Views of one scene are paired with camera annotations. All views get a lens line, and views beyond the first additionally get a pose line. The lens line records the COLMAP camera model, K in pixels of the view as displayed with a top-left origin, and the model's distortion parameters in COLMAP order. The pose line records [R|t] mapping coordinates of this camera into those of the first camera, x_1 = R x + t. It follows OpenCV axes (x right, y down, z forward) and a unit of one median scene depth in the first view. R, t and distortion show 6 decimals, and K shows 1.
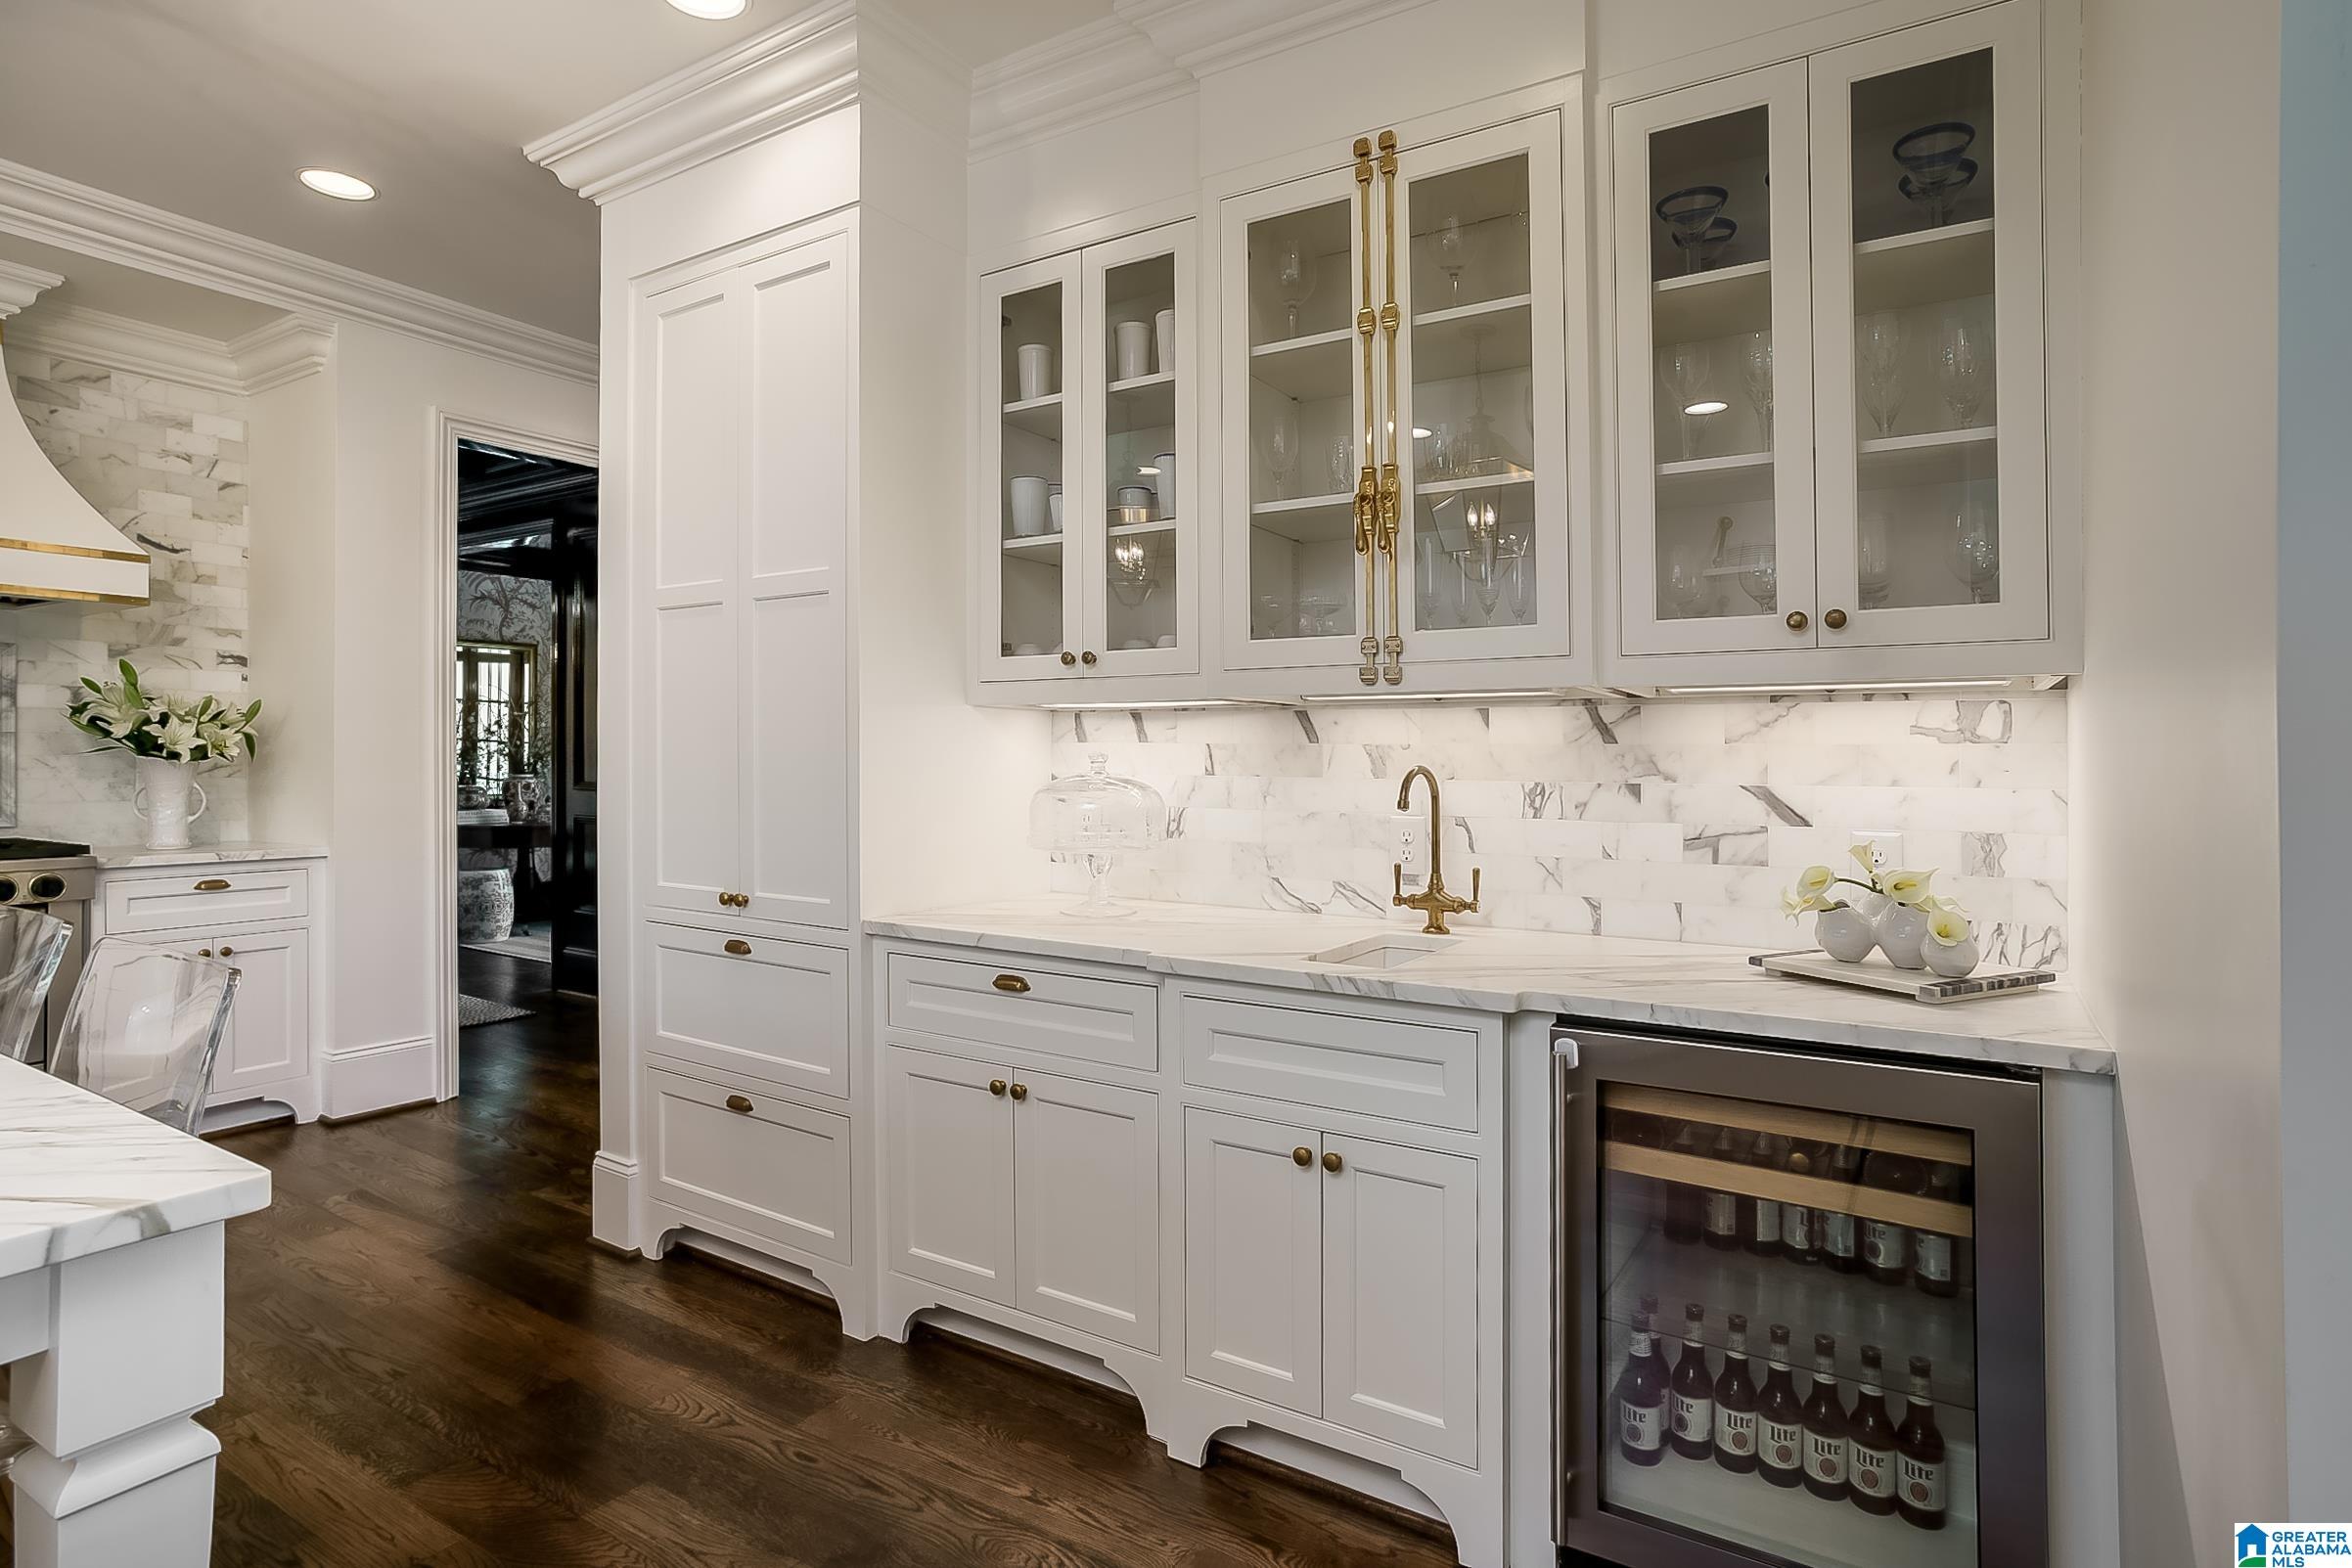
lens RADIAL K [[1223.5, 0, 1172.2], [0, 1223.5, 747.7], [0, 0, 1]] dist [-0.050849, 0.035173]
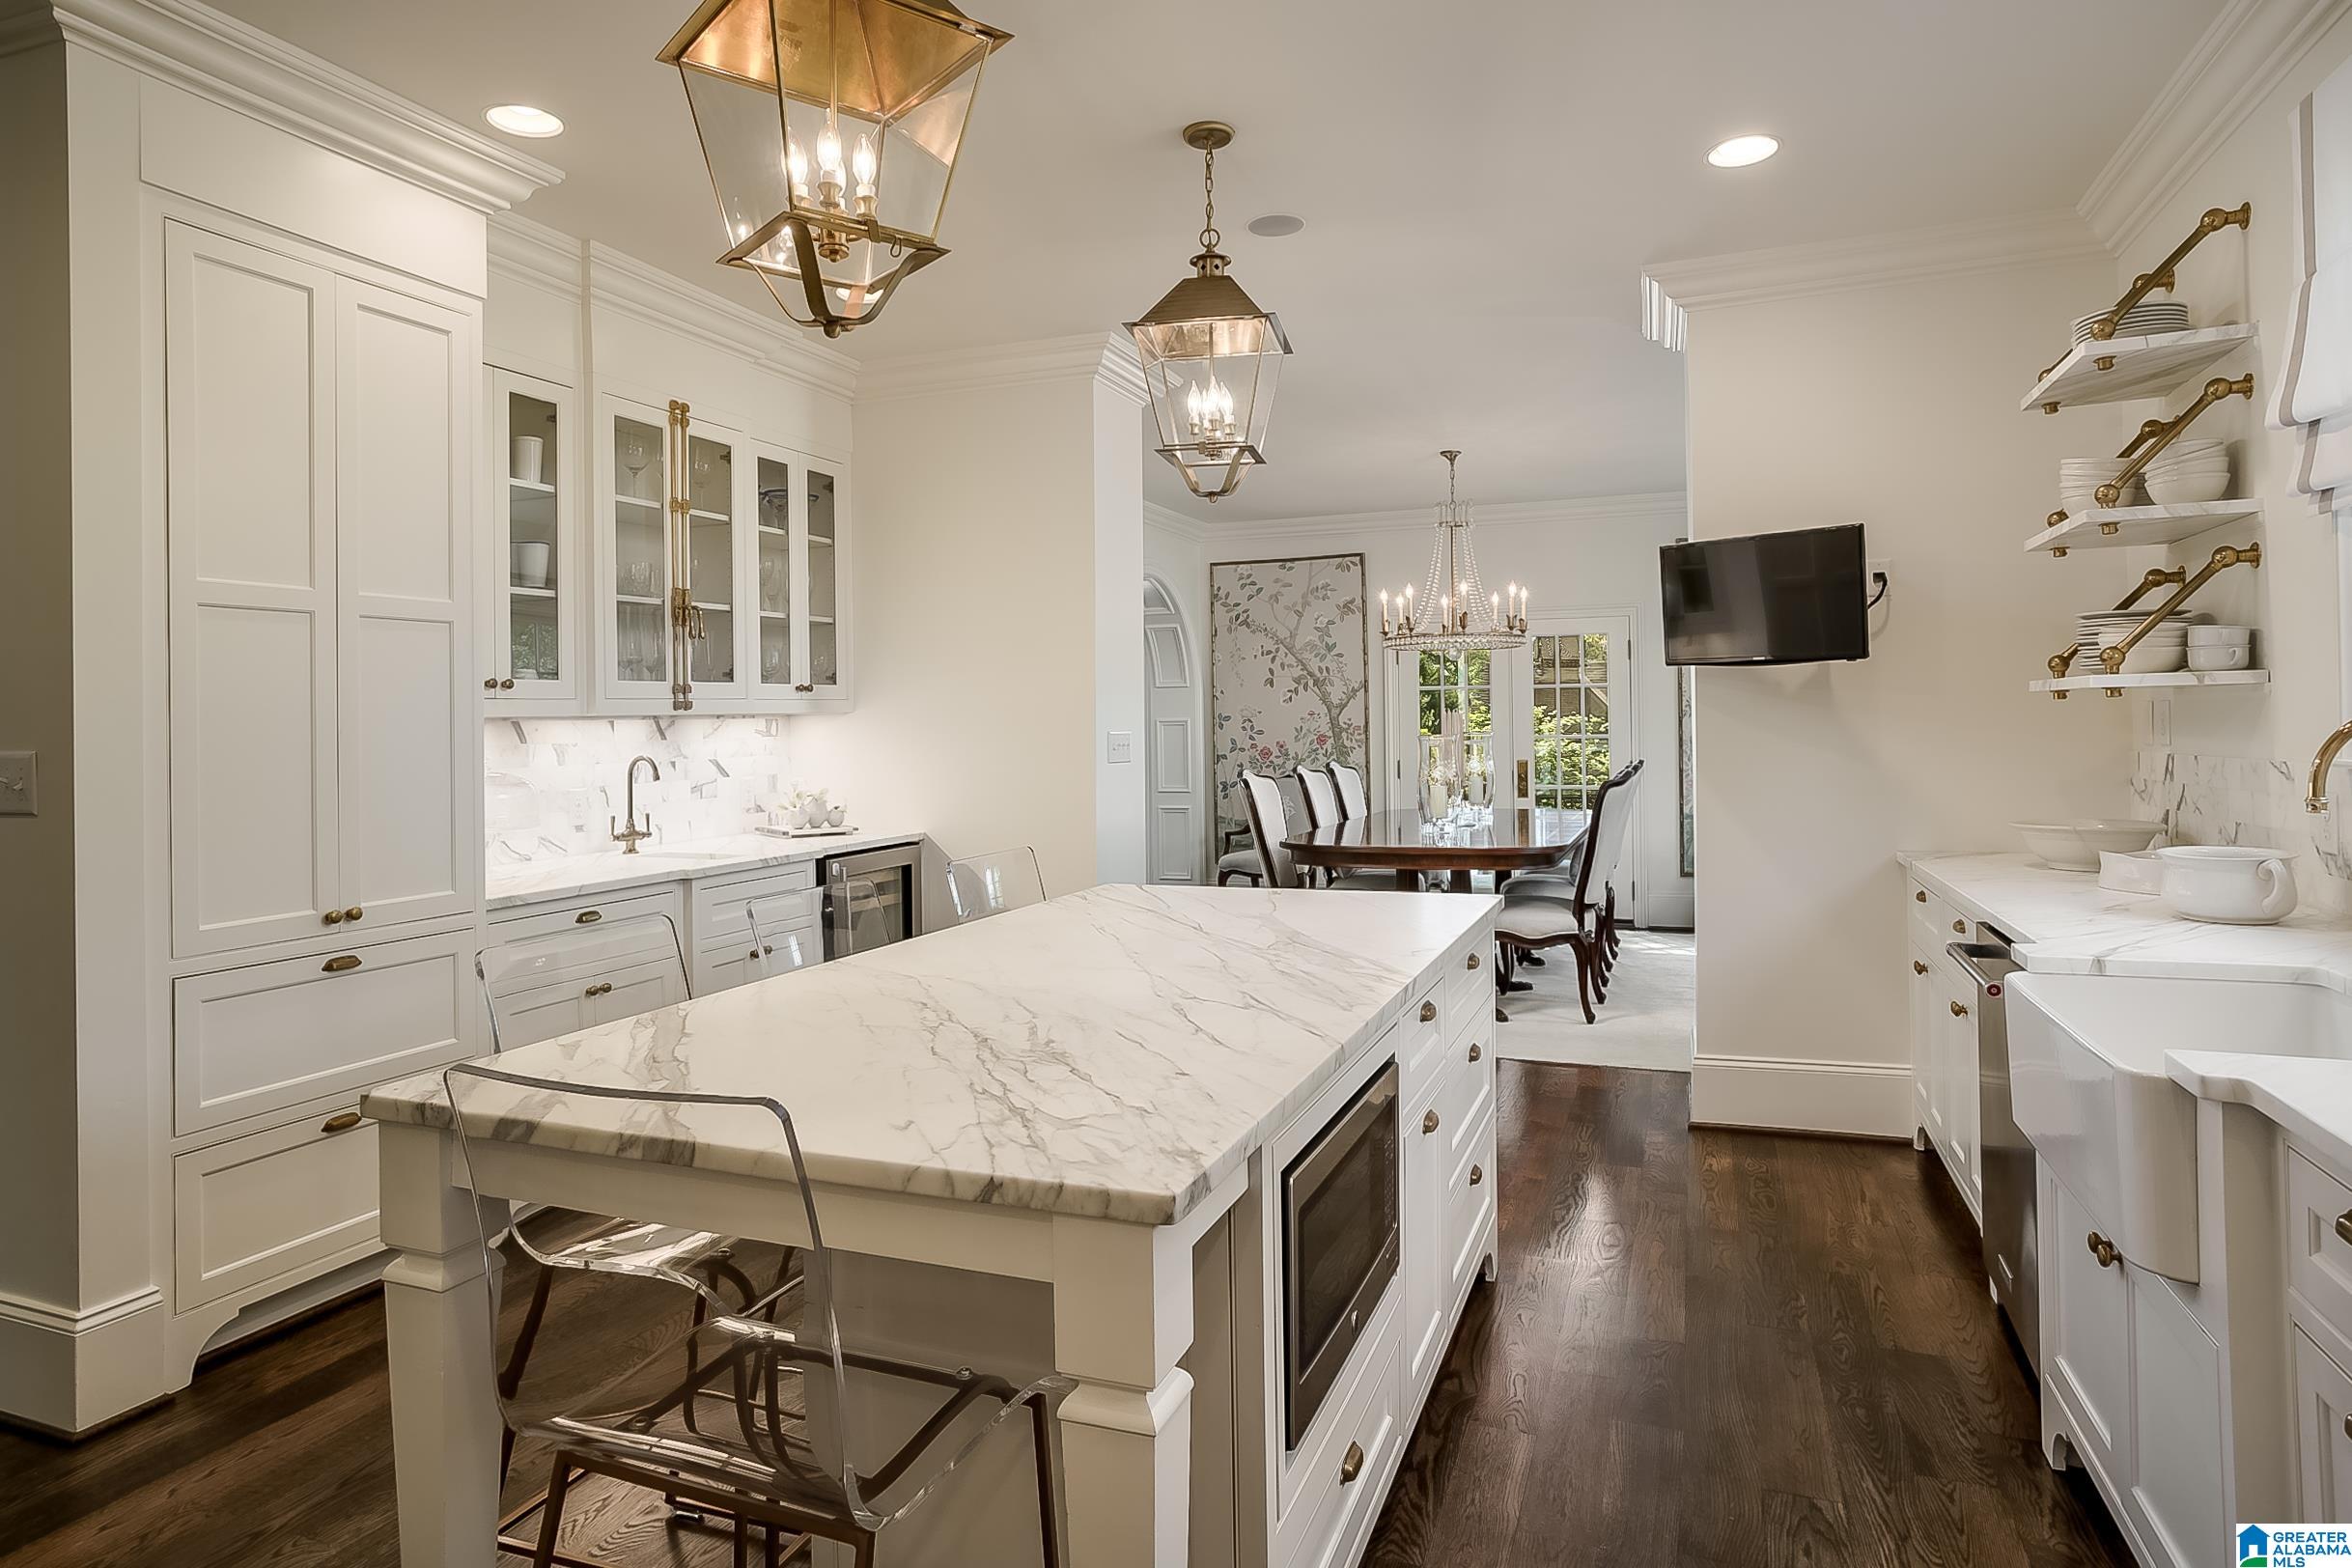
lens RADIAL K [[1358.3, 0, 1174.4], [0, 1358.3, 709.9], [0, 0, 1]] dist [-0.004932, -0.000527]
pose [[-0.194788, 0.000075, 0.980845, -1.661504], [0.002332, 0.999997, 0.000387, -0.043853], [-0.980843, 0.002363, -0.194788, 0.579324]]
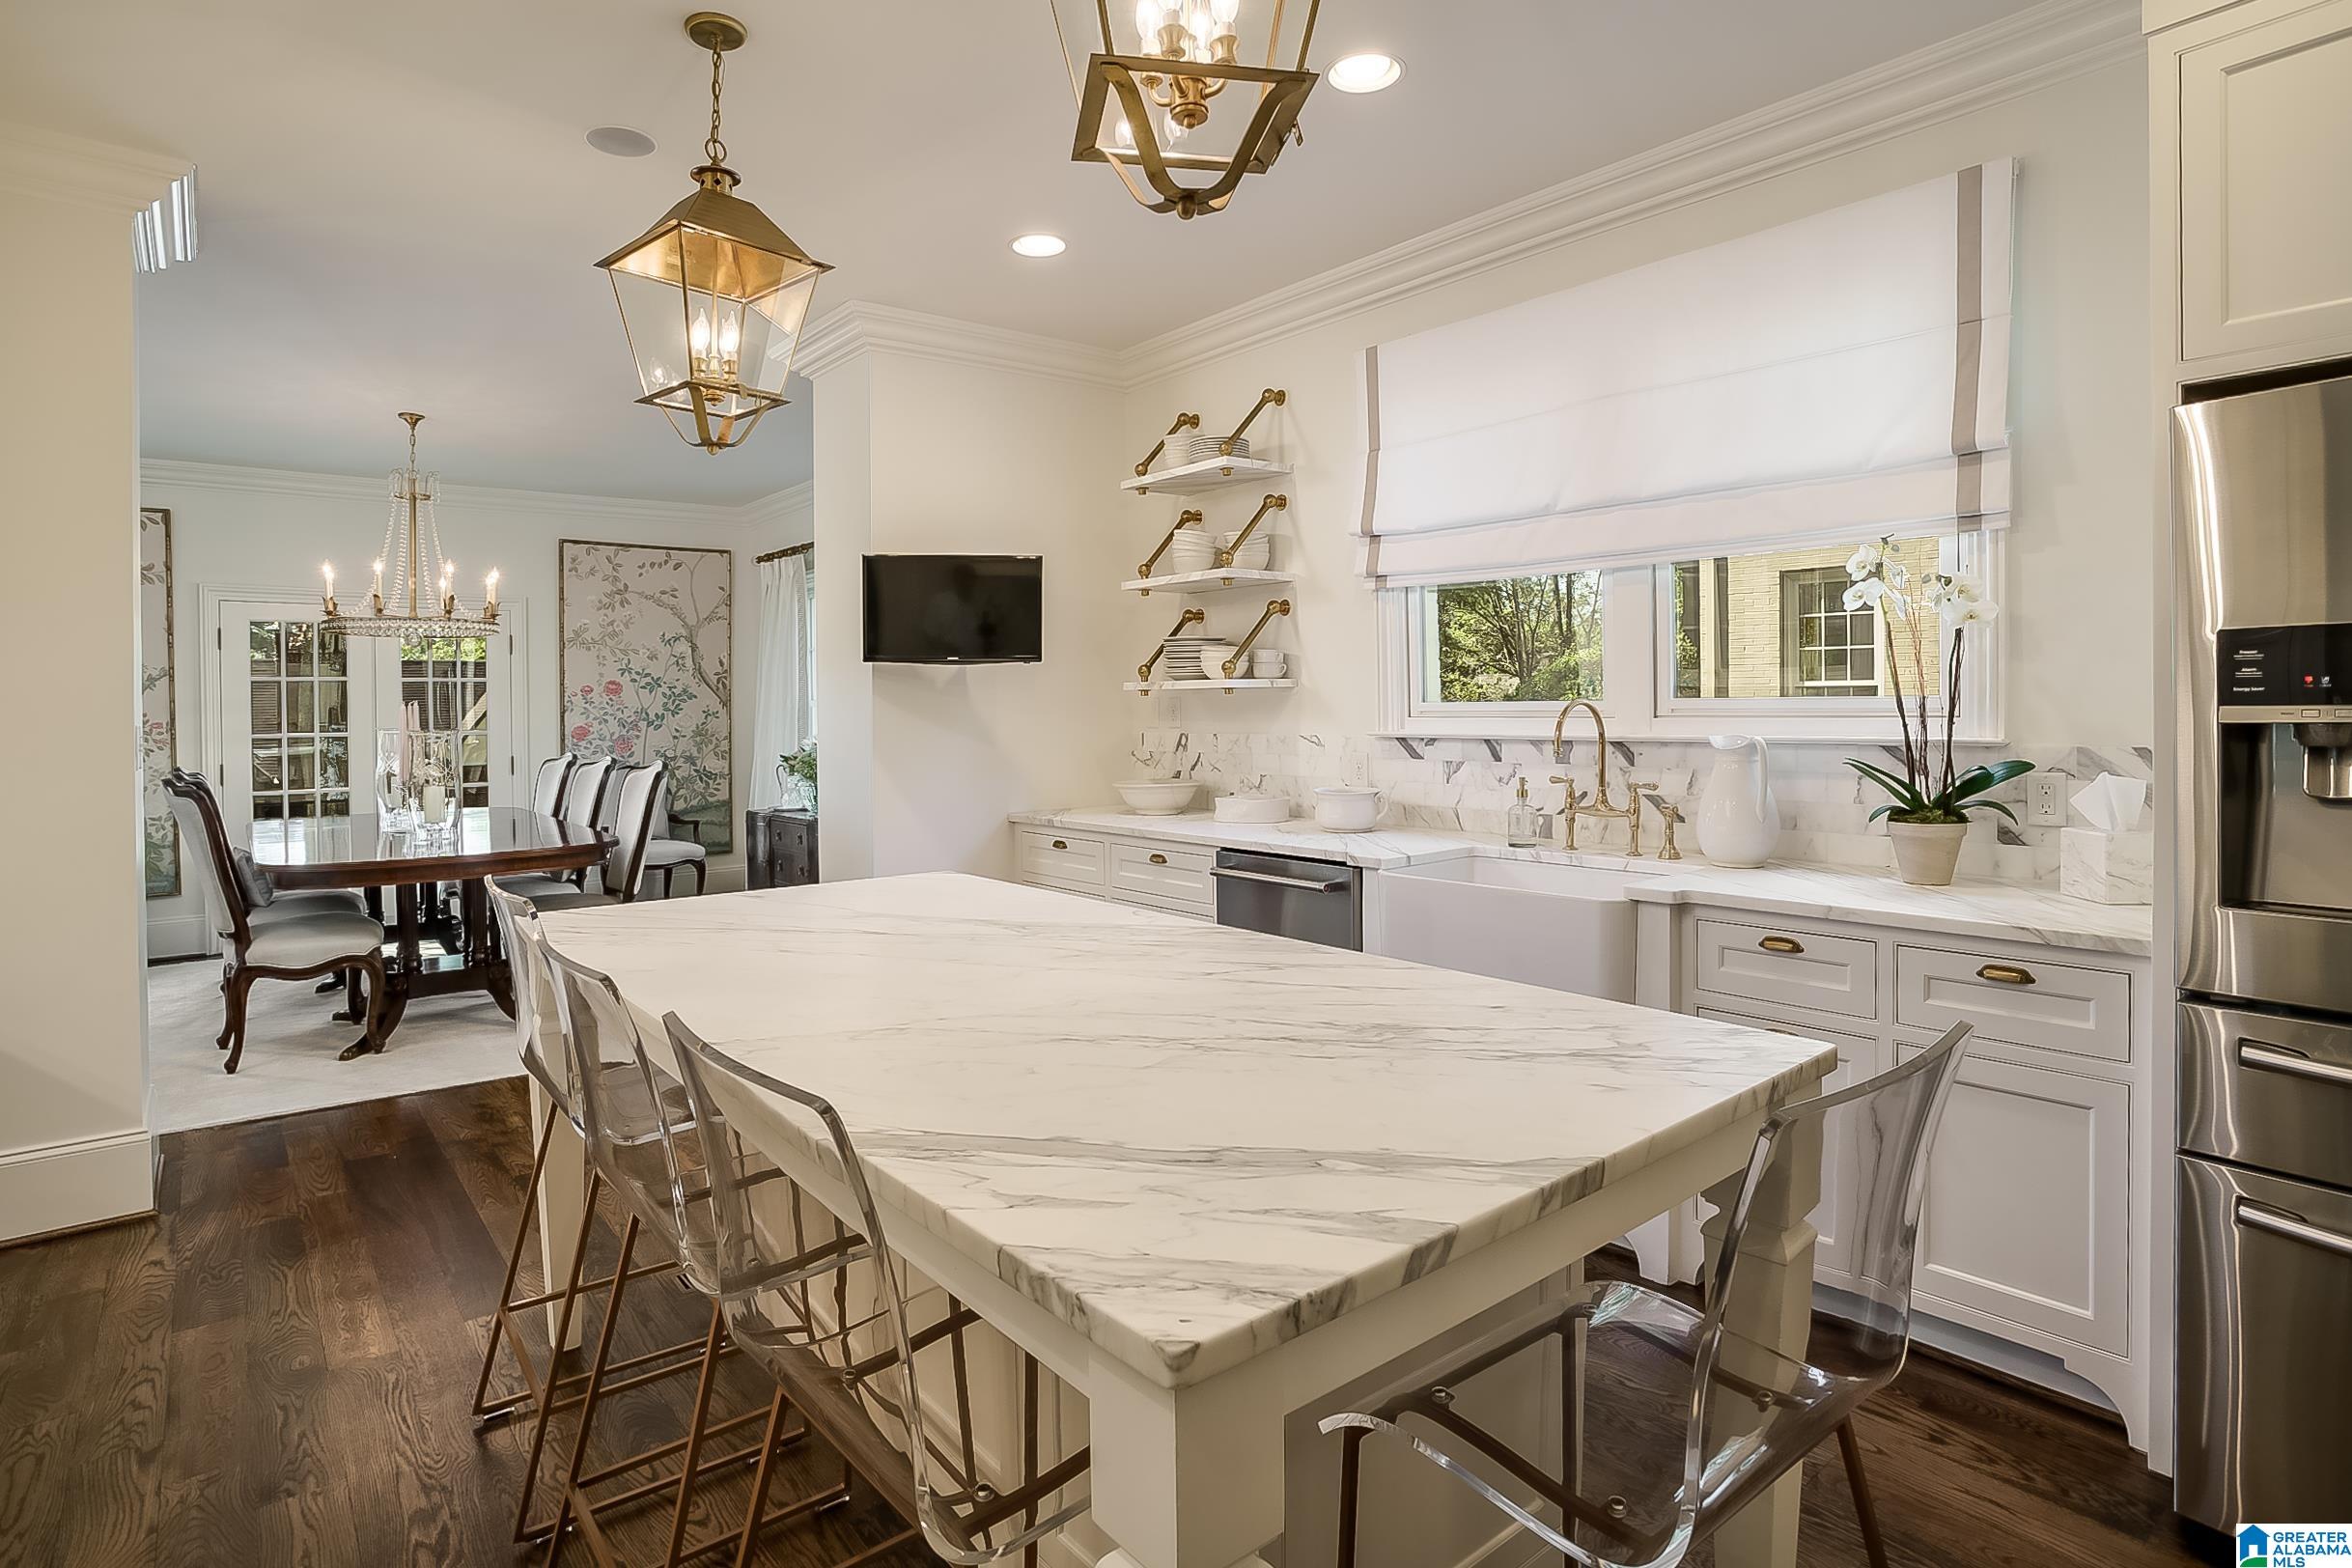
lens RADIAL K [[1218.4, 0, 1184.1], [0, 1218.4, 746.6], [0, 0, 1]] dist [-0.076405, 0.032906]
pose [[-0.950459, -0.012840, 0.310584, -1.091305], [-0.003500, 0.999525, 0.030613, -0.032799], [-0.310830, 0.028009, -0.950053, 1.103432]]
